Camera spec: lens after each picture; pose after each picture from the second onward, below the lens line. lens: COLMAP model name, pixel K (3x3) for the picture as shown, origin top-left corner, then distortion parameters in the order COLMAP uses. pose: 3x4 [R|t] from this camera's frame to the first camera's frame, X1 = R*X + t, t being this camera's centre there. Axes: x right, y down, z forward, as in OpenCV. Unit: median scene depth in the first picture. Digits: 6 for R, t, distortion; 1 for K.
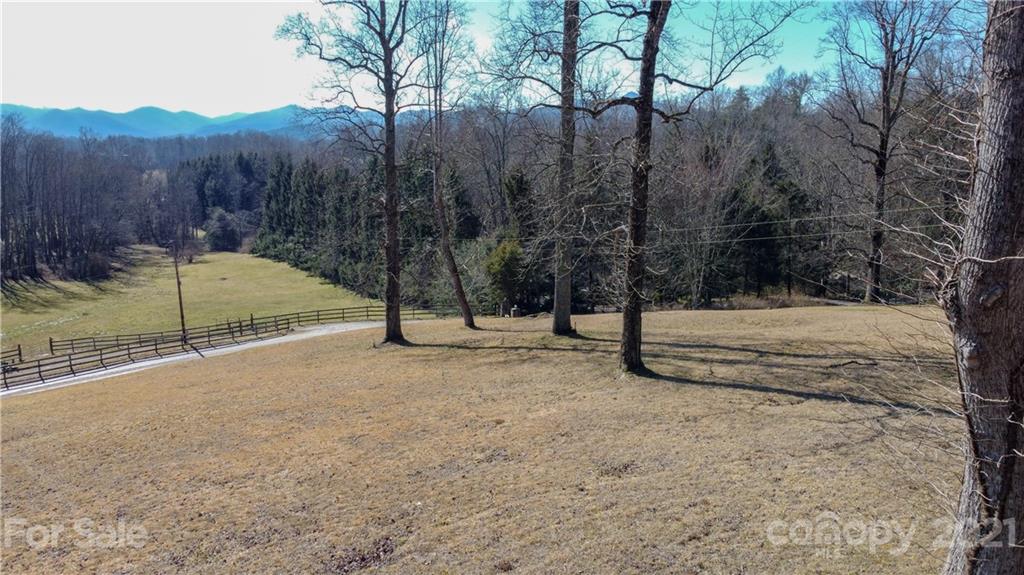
lens RADIAL K [[780.8, 0, 512.0], [0, 780.8, 286.4], [0, 0, 1]] dist [0.005047, 0.001949]
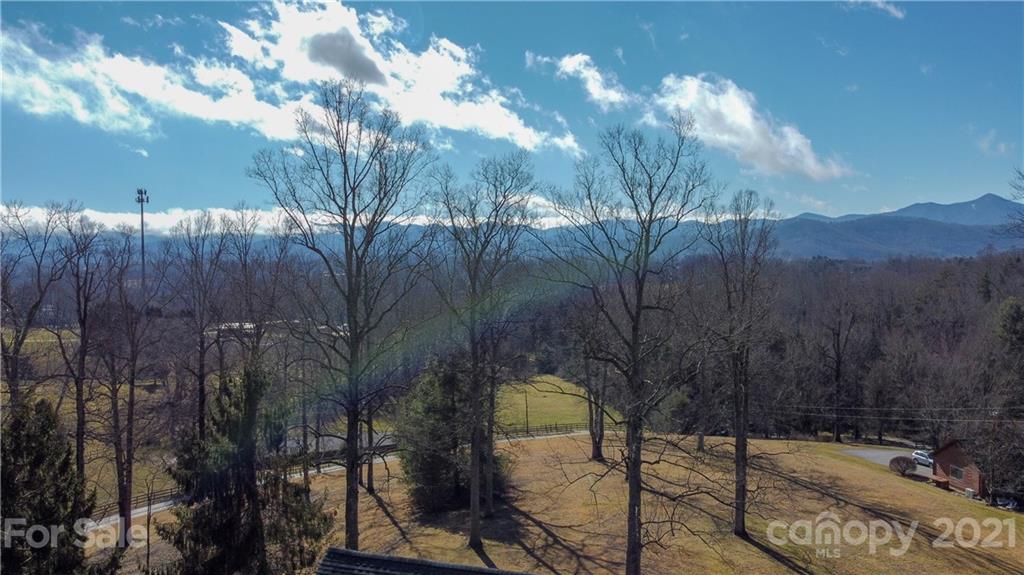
lens RADIAL K [[780.8, 0, 504.1], [0, 780.8, 289.0], [0, 0, 1]] dist [0.005047, 0.001949]
pose [[0.917263, 0.016185, -0.397954, 0.158712], [-0.068687, 0.990632, -0.118031, -0.026764], [0.392315, 0.135600, 0.909781, -0.436696]]
